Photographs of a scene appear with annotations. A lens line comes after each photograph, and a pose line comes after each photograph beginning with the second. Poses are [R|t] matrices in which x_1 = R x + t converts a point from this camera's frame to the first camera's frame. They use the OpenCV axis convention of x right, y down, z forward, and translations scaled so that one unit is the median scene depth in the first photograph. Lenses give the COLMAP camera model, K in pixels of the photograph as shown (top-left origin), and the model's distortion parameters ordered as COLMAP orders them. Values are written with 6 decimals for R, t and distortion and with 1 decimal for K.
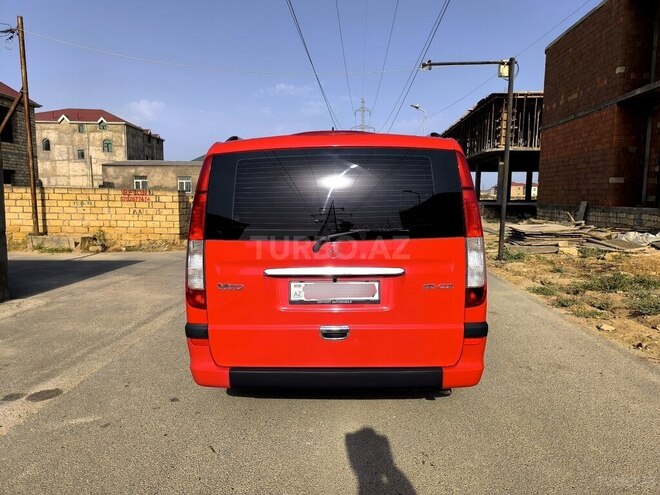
lens RADIAL K [[462.6, 0, 328.5], [0, 462.6, 244.3], [0, 0, 1]] dist [0.040352, -0.037485]
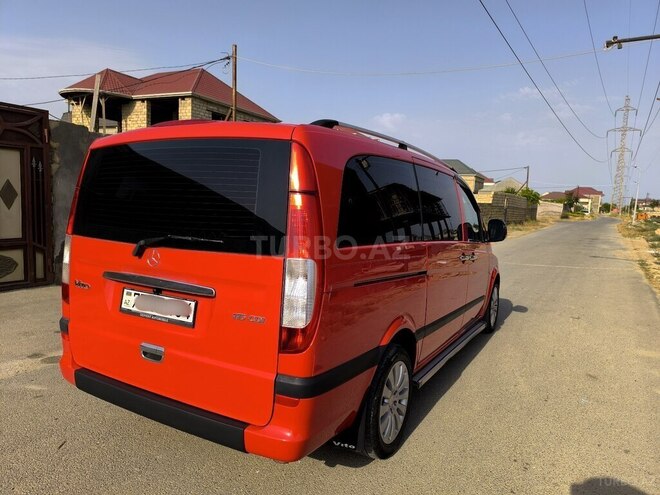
lens RADIAL K [[454.9, 0, 330.0], [0, 454.9, 247.5], [0, 0, 1]] dist [0.034755, -0.001068]
pose [[0.881506, 0.090019, -0.463513, 0.061869], [-0.093744, 0.995483, 0.015052, -0.004350], [0.462774, 0.030183, 0.885962, 0.035783]]
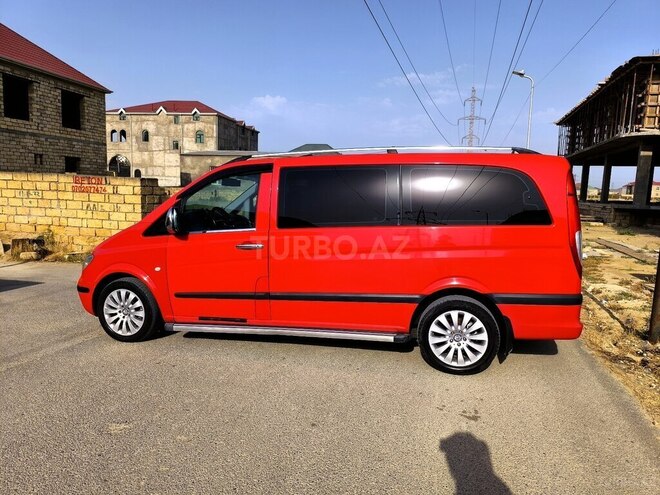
lens RADIAL K [[462.6, 0, 328.5], [0, 462.6, 244.3], [0, 0, 1]] dist [0.040352, -0.037485]
pose [[0.974801, 0.048359, -0.217773, 0.048947], [-0.045876, 0.998812, 0.016446, -0.016859], [0.218309, -0.006041, 0.975861, 0.152538]]
